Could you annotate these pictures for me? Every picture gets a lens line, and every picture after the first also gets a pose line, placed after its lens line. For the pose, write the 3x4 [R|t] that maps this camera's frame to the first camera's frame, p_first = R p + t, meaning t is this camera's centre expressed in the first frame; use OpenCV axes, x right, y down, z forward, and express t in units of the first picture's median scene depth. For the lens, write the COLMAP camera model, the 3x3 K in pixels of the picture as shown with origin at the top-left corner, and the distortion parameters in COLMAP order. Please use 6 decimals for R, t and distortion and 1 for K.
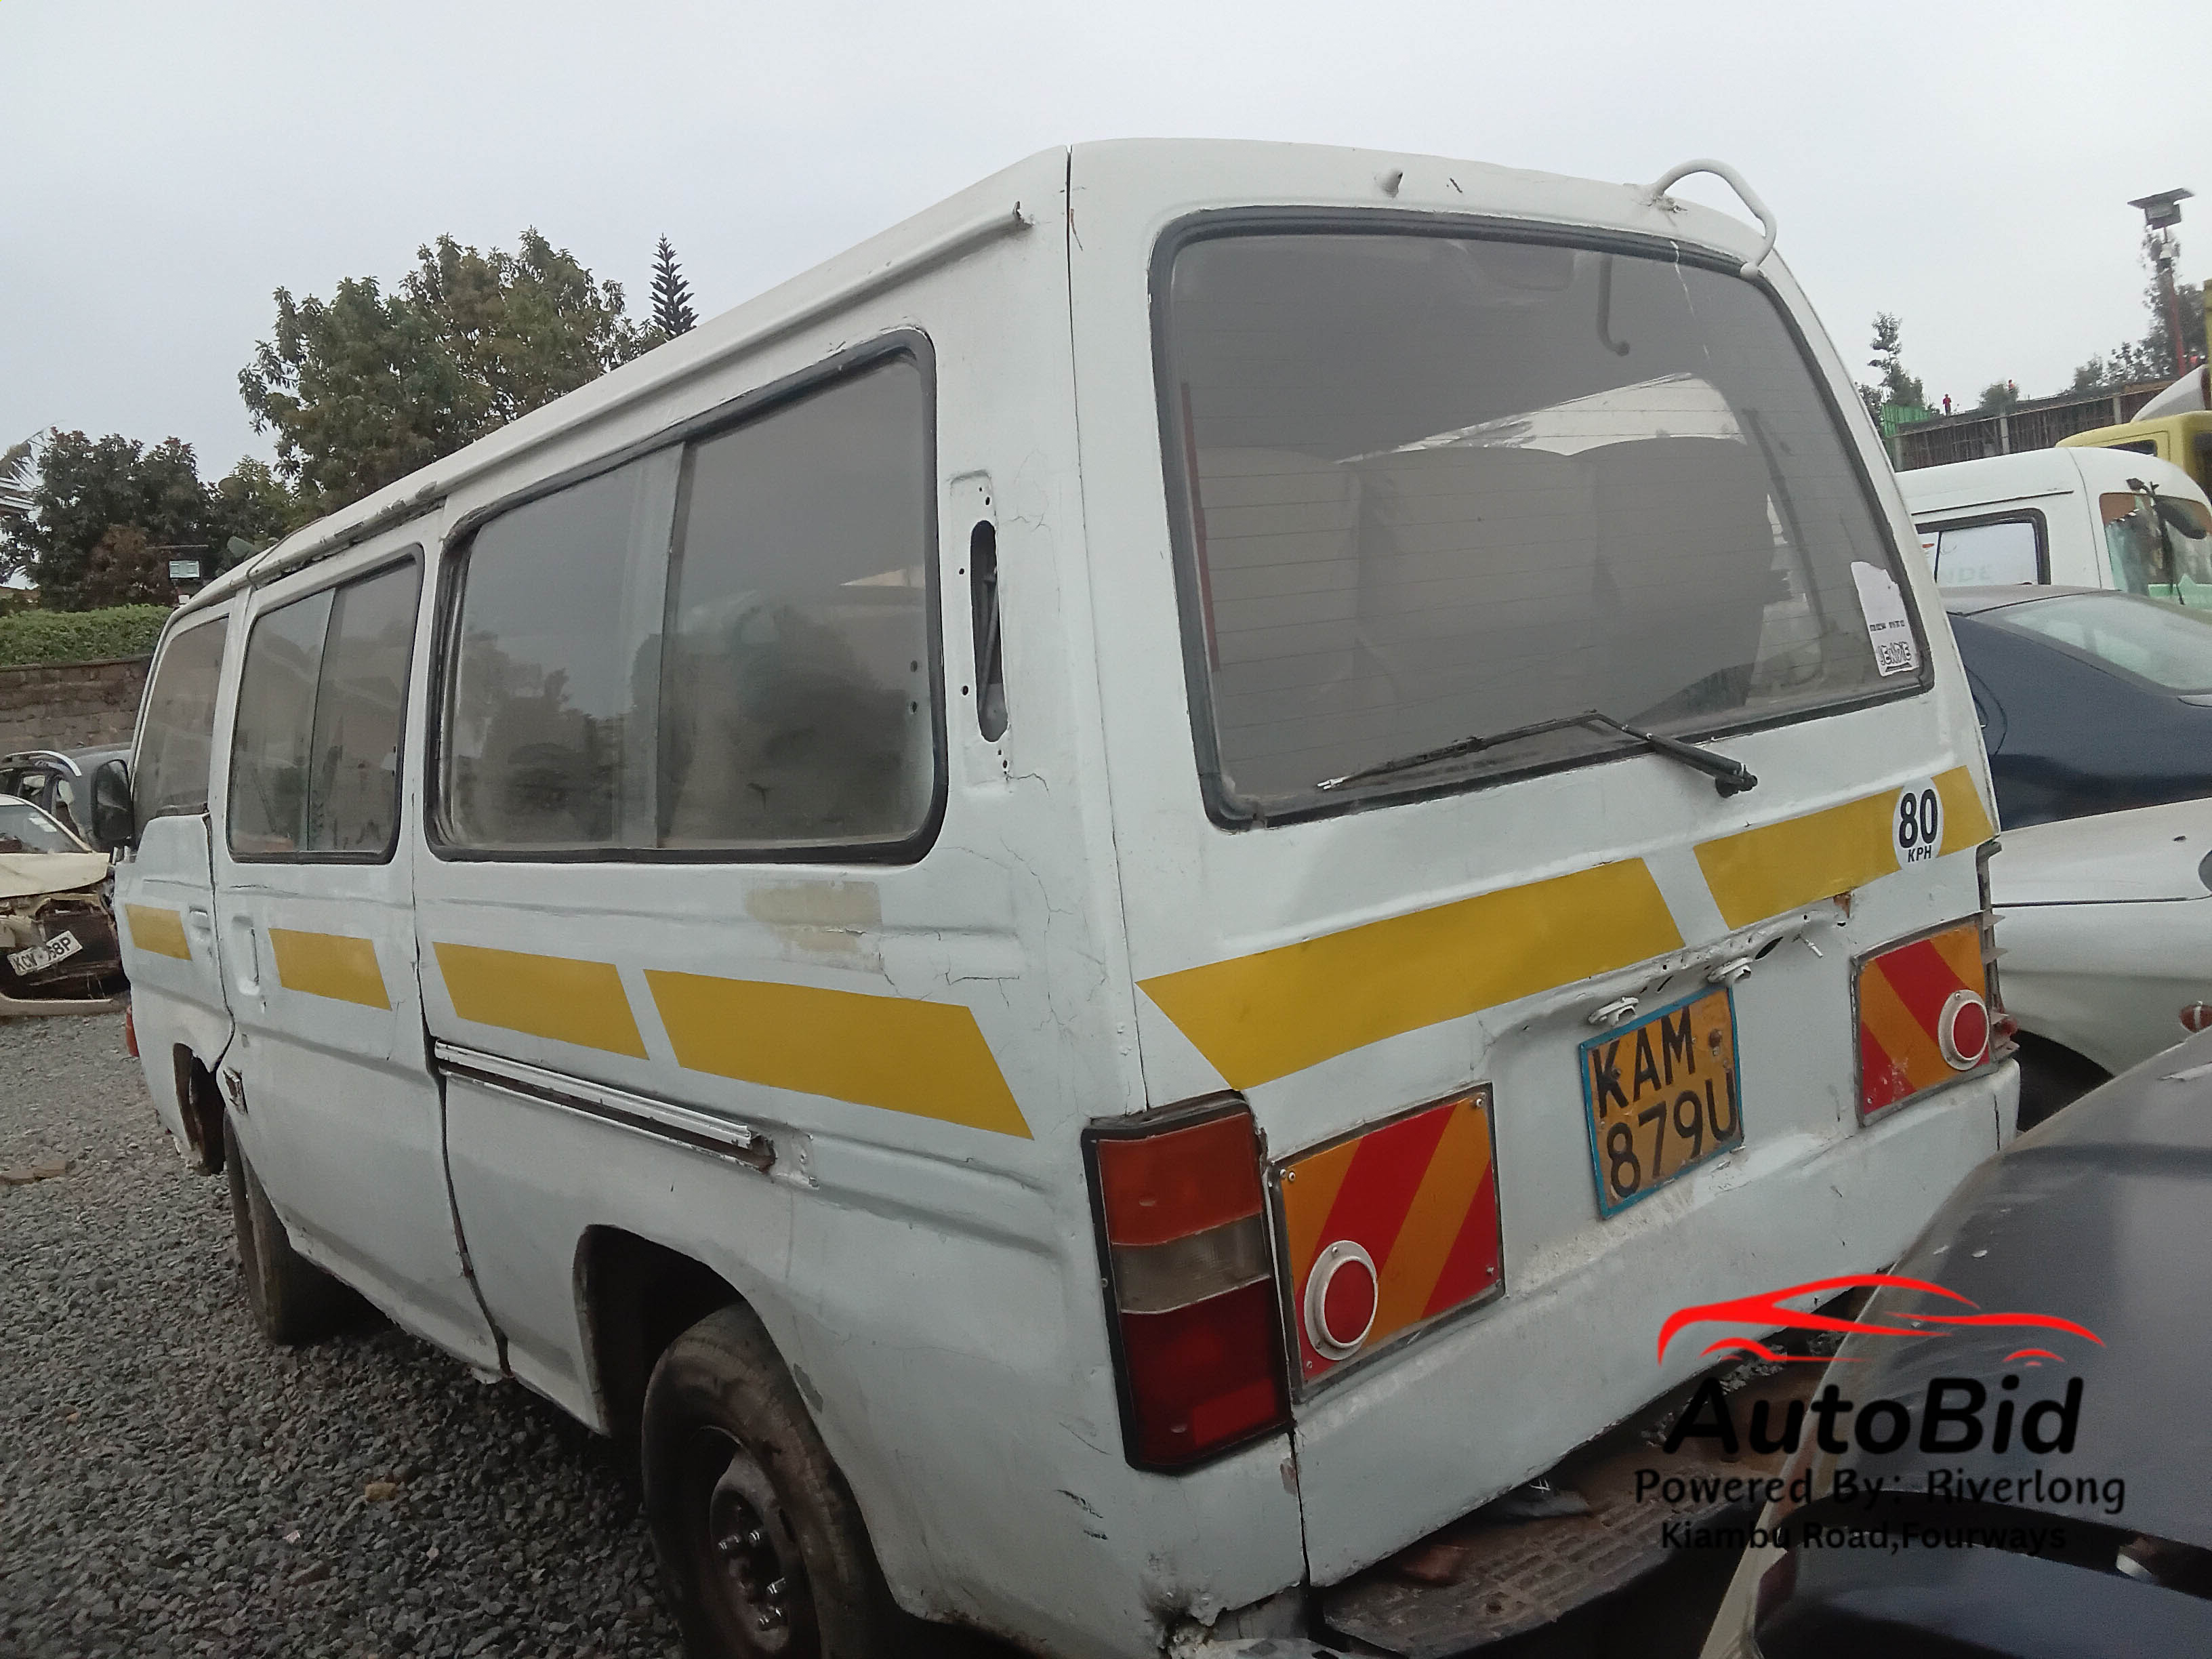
lens RADIAL K [[1746.9, 0, 1106.0], [0, 1746.9, 829.5], [0, 0, 1]] dist [0.130559, -0.181822]
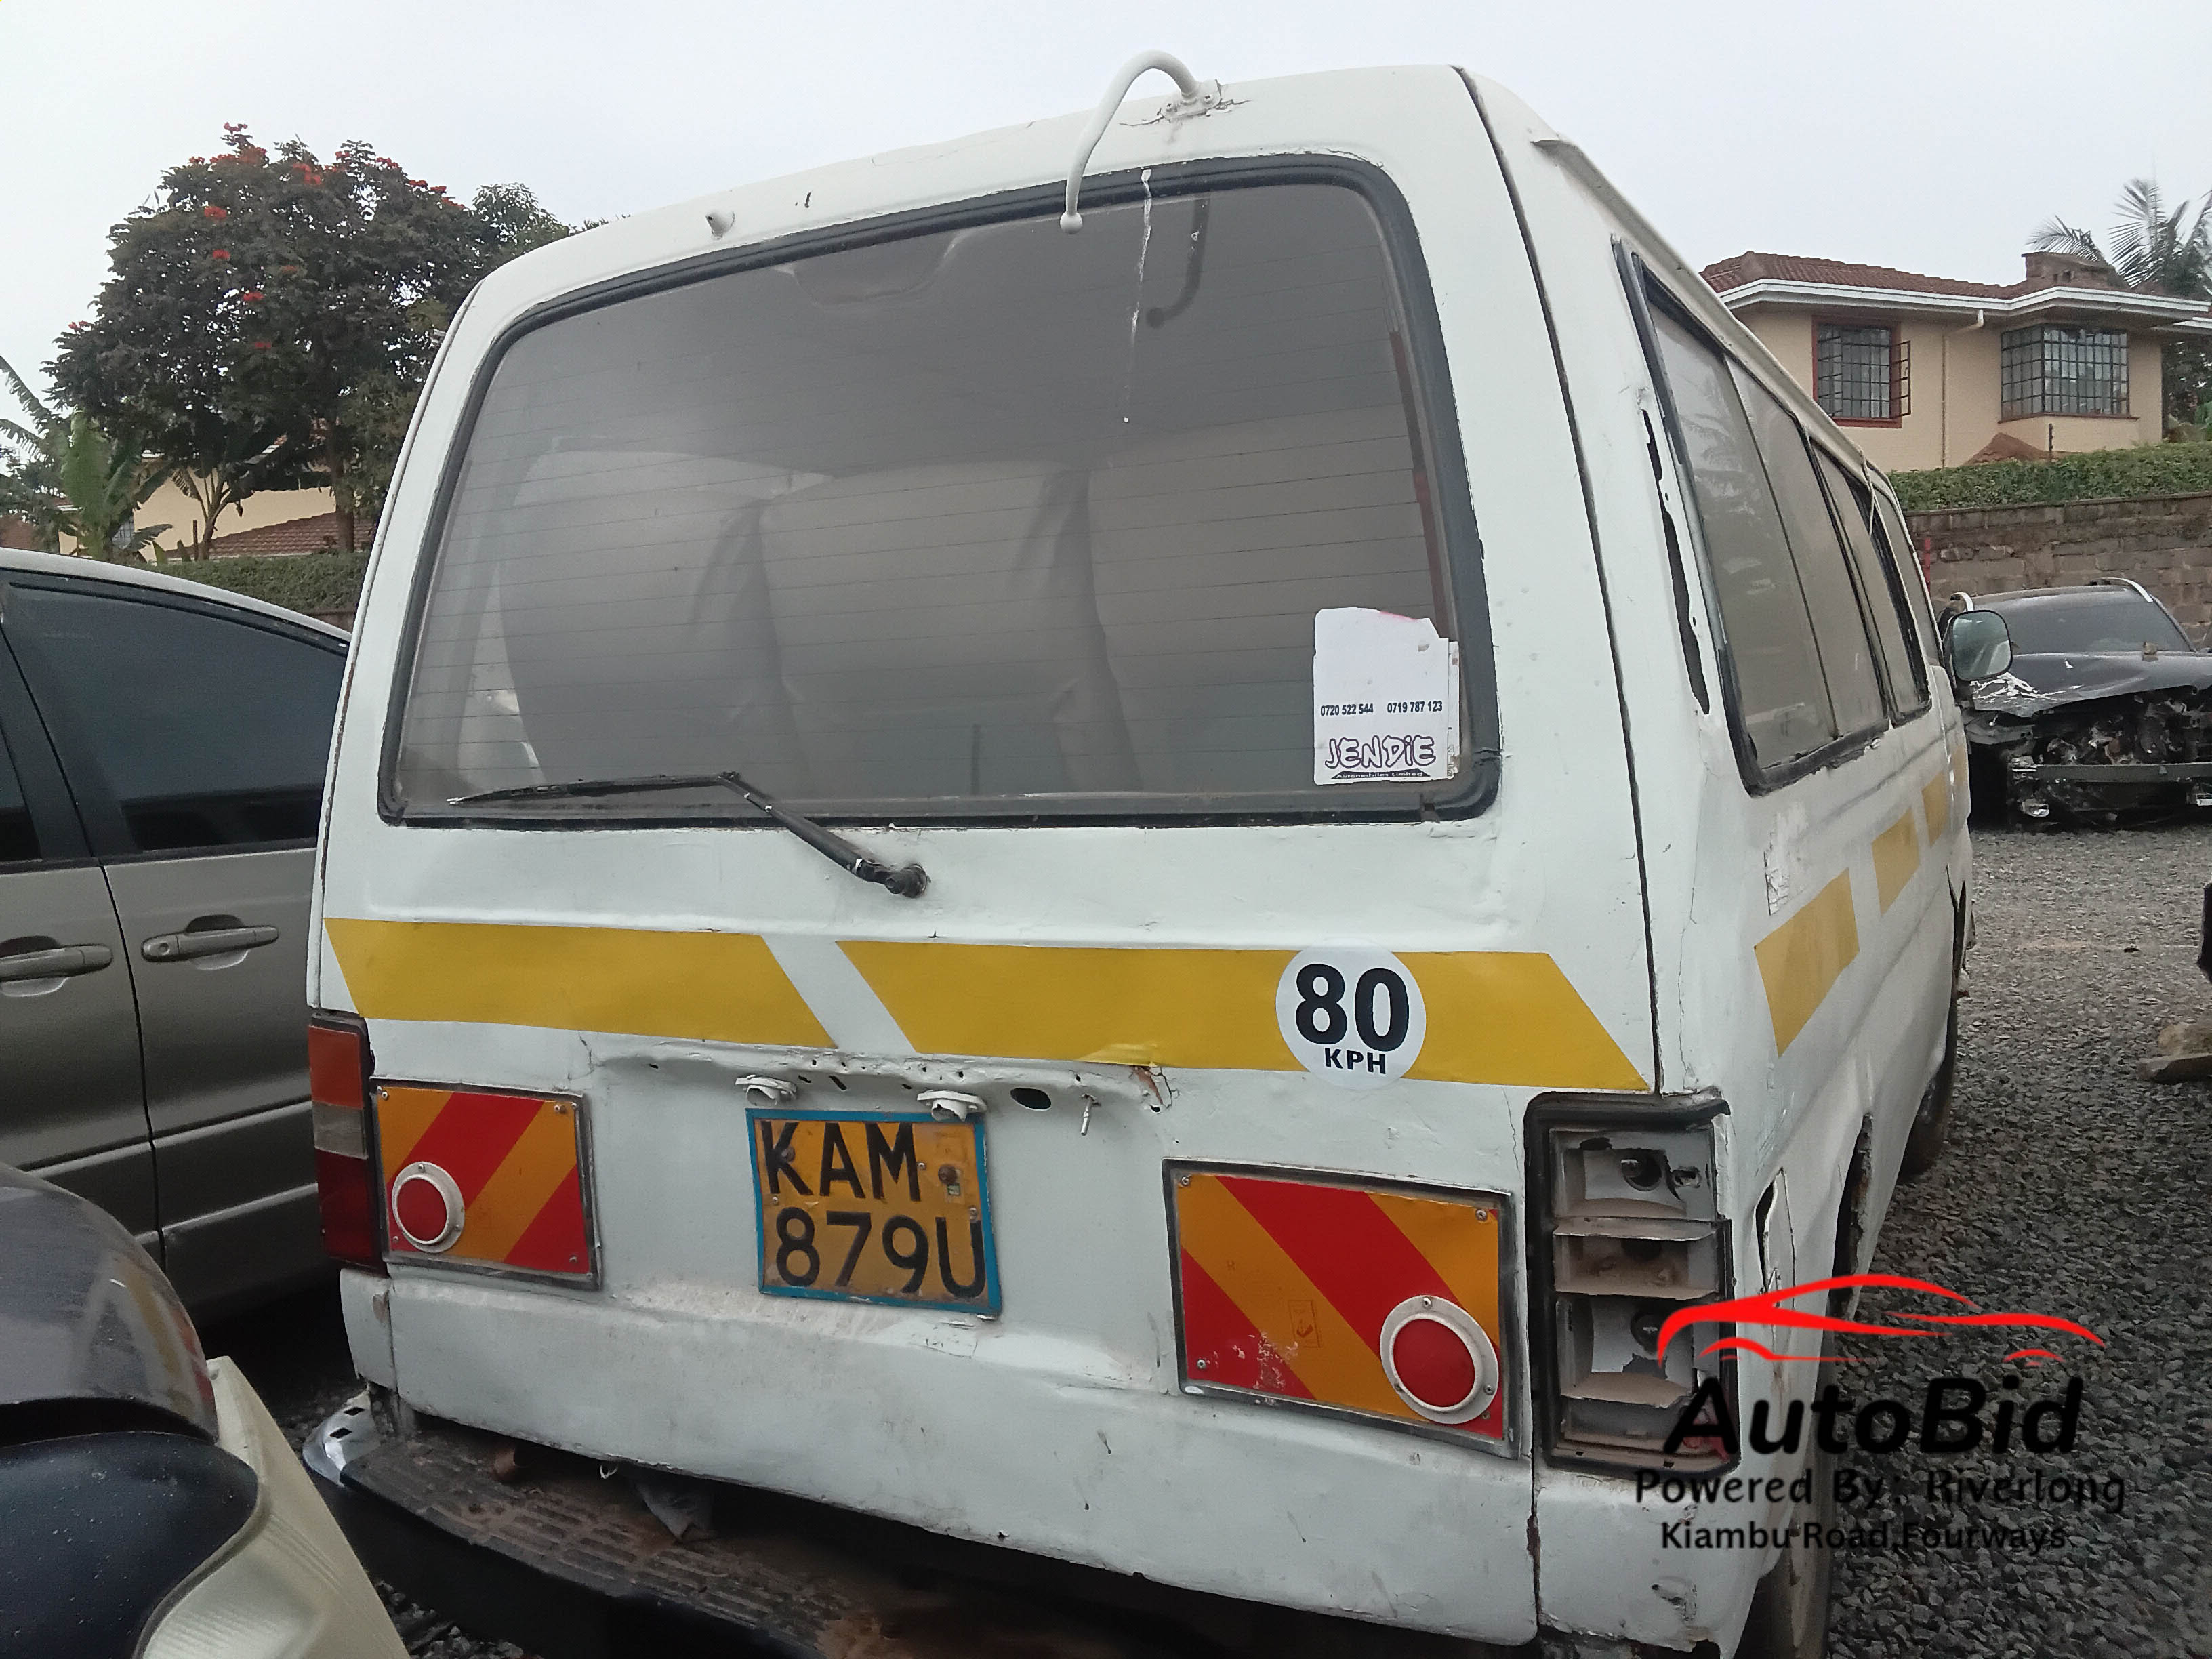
lens RADIAL K [[1746.9, 0, 1106.0], [0, 1746.9, 829.5], [0, 0, 1]] dist [0.130559, -0.181822]
pose [[0.385219, 0.175215, -0.906039, 1.149641], [-0.079552, 0.984460, 0.156558, -0.190151], [0.919390, 0.011769, 0.393171, 0.764555]]
